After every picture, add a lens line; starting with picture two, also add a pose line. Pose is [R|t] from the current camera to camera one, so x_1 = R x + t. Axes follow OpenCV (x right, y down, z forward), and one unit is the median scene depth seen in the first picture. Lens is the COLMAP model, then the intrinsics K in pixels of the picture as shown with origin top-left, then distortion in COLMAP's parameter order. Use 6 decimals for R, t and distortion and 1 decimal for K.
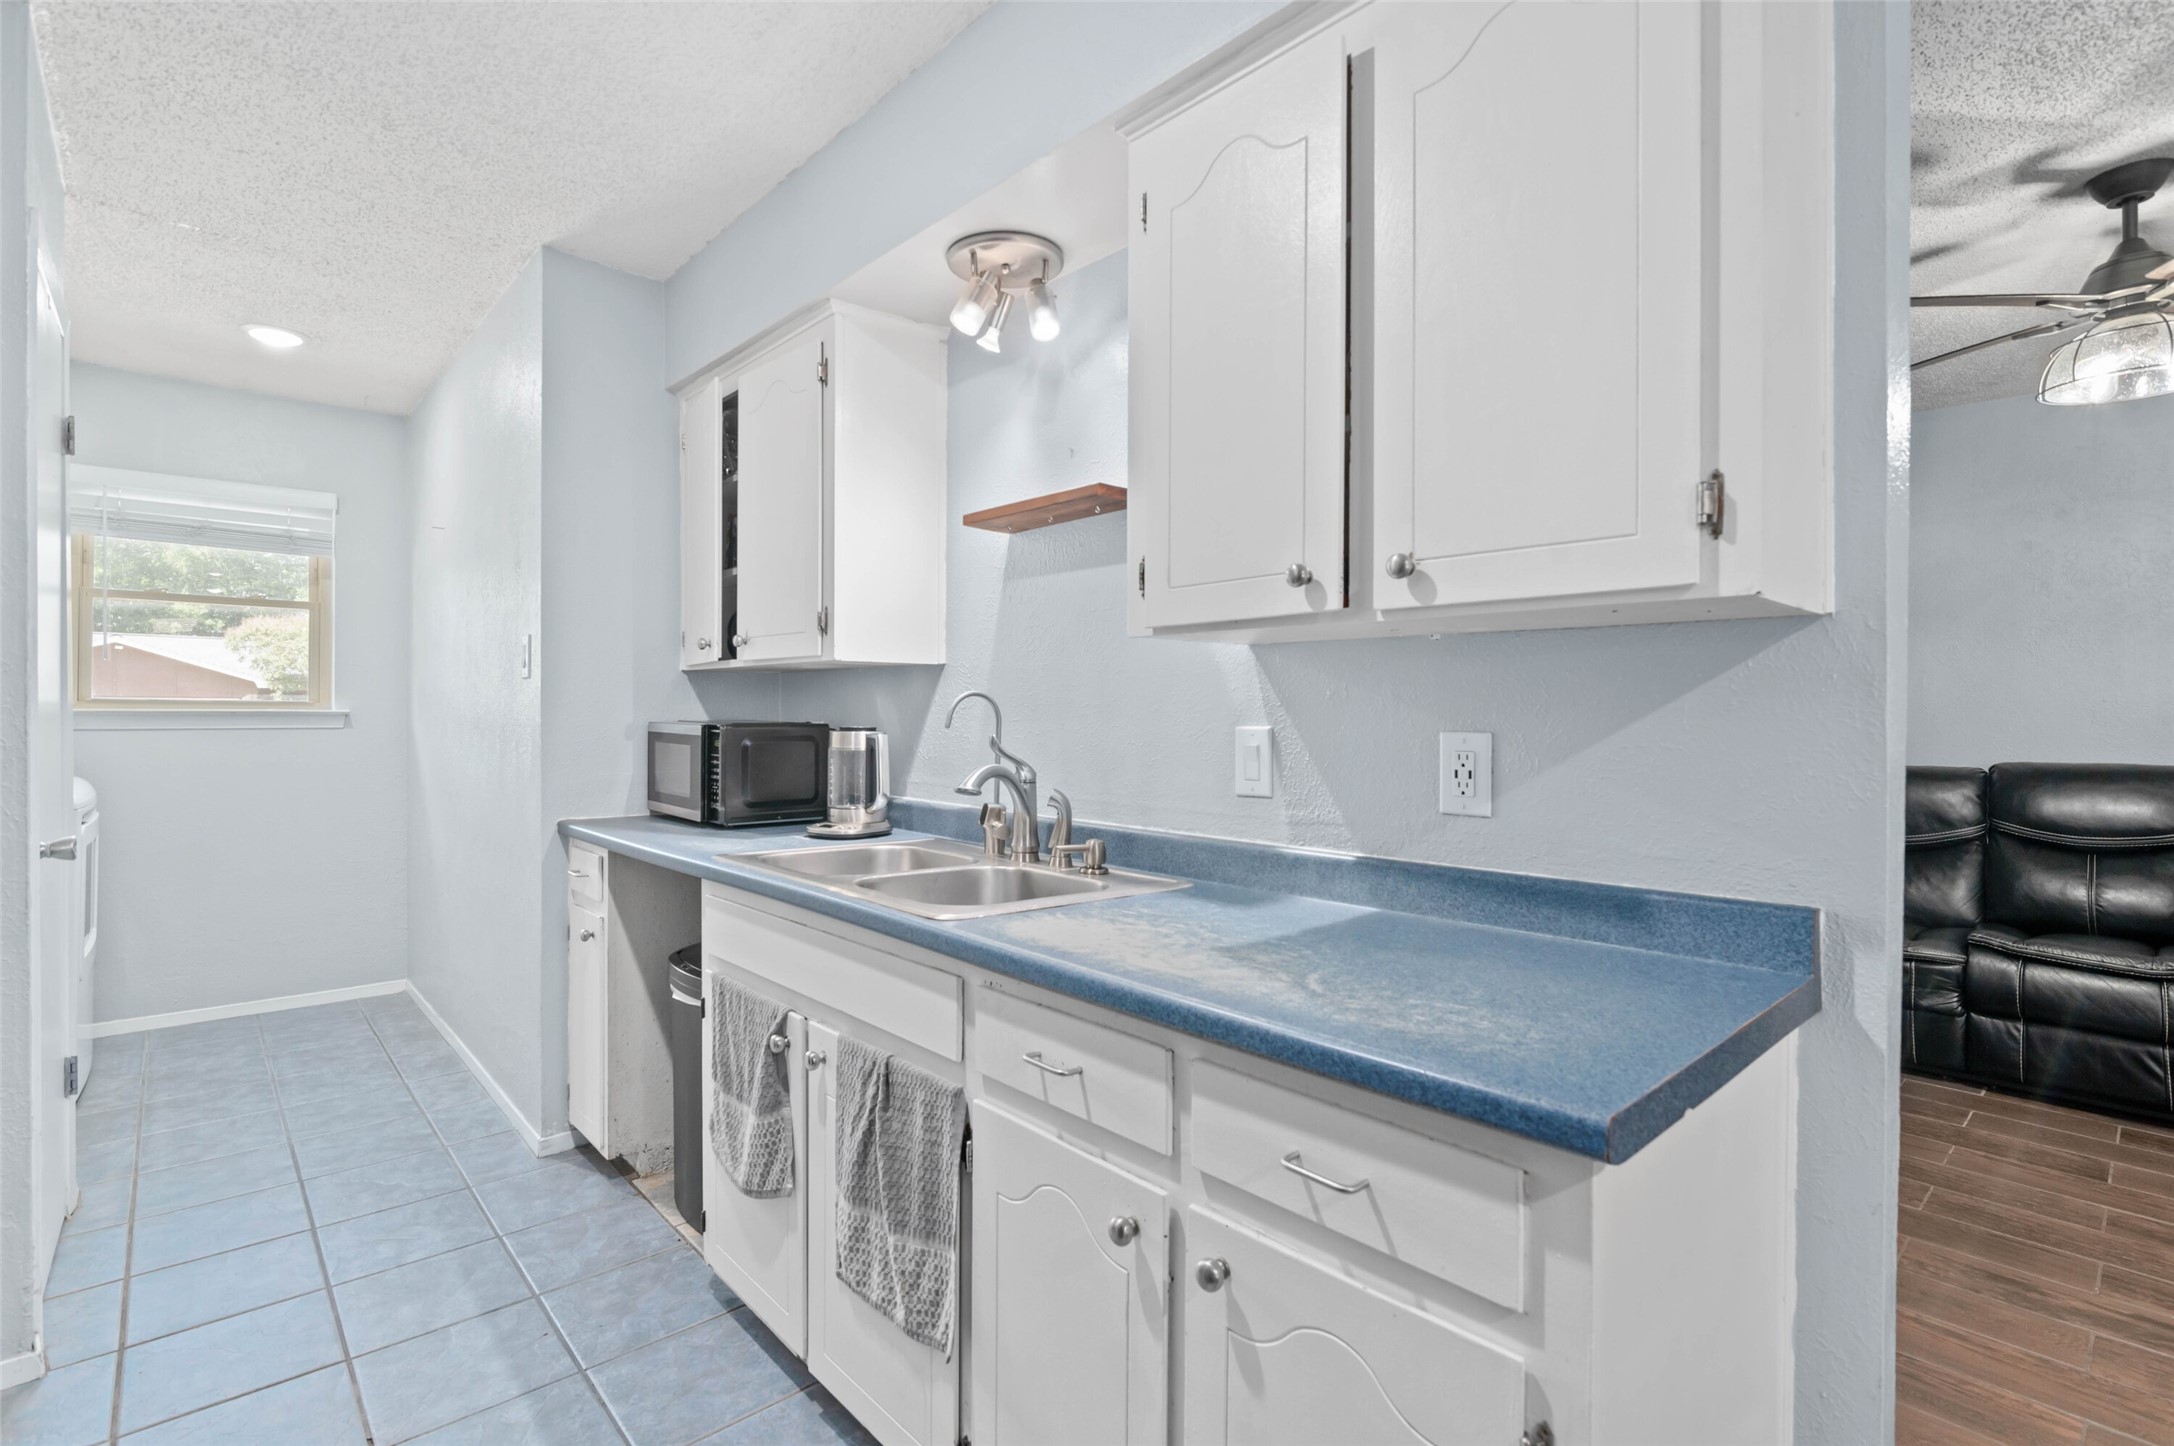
lens RADIAL K [[1009.5, 0, 1092.9], [0, 1009.5, 719.5], [0, 0, 1]] dist [-0.002309, -0.000160]
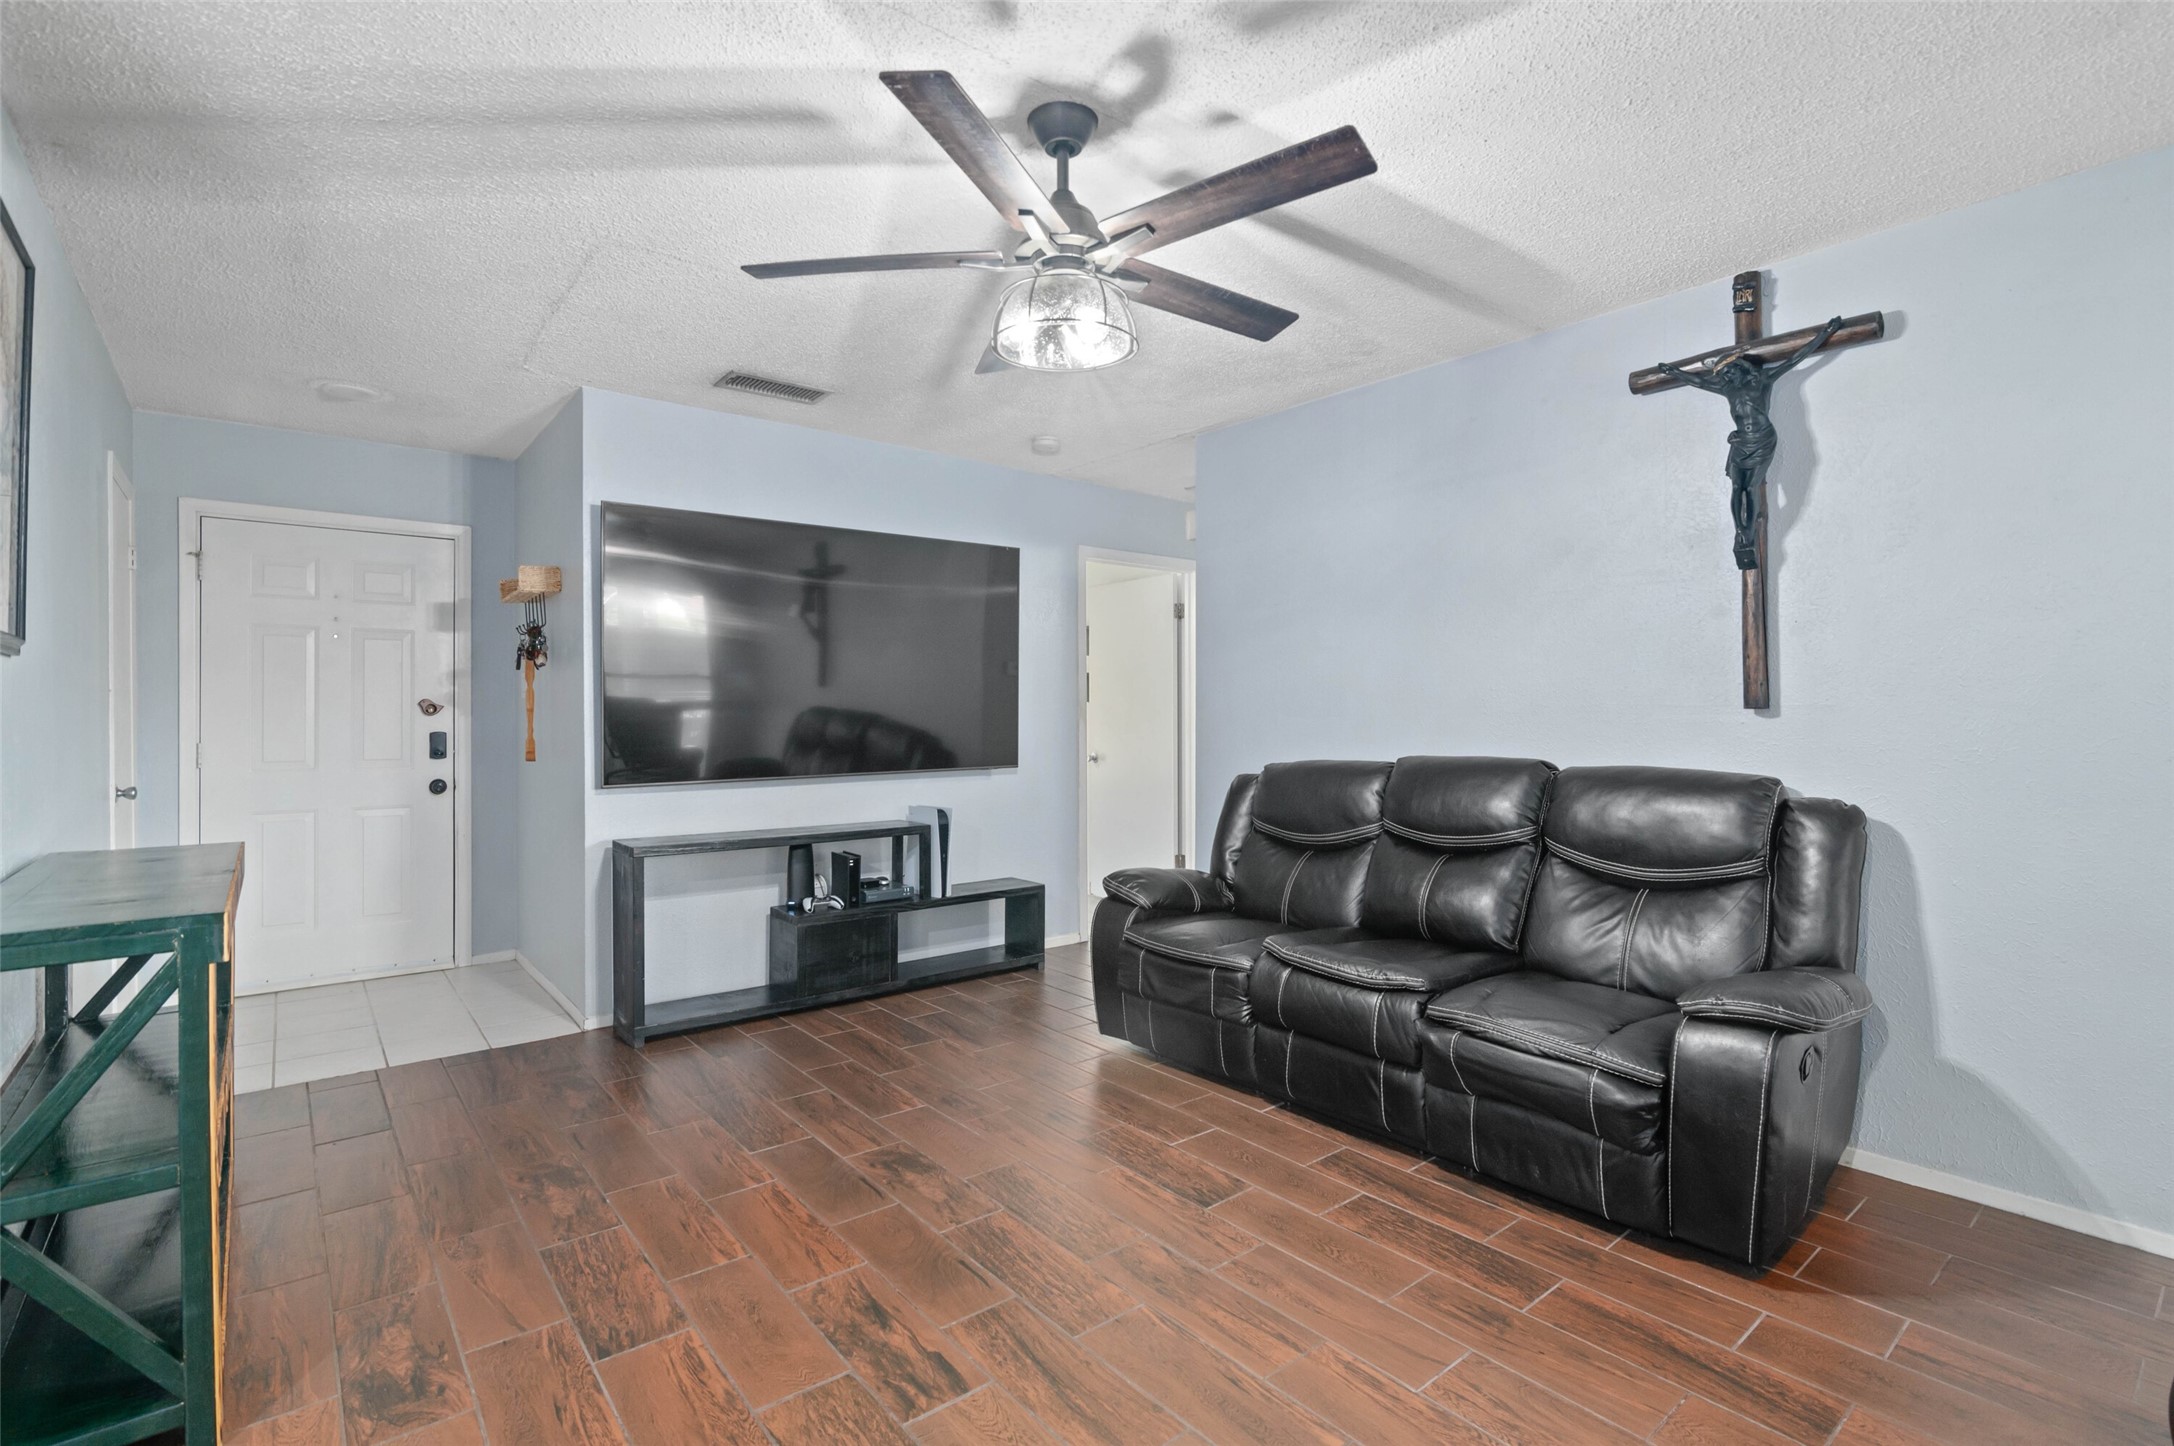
lens RADIAL K [[1017.8, 0, 1092.6], [0, 1017.8, 710.0], [0, 0, 1]] dist [-0.000121, 0.000035]
pose [[0.998239, -0.005653, -0.059049, 0.795487], [0.005369, 0.999973, -0.004978, 0.004476], [0.059076, 0.004652, 0.998243, 0.048053]]
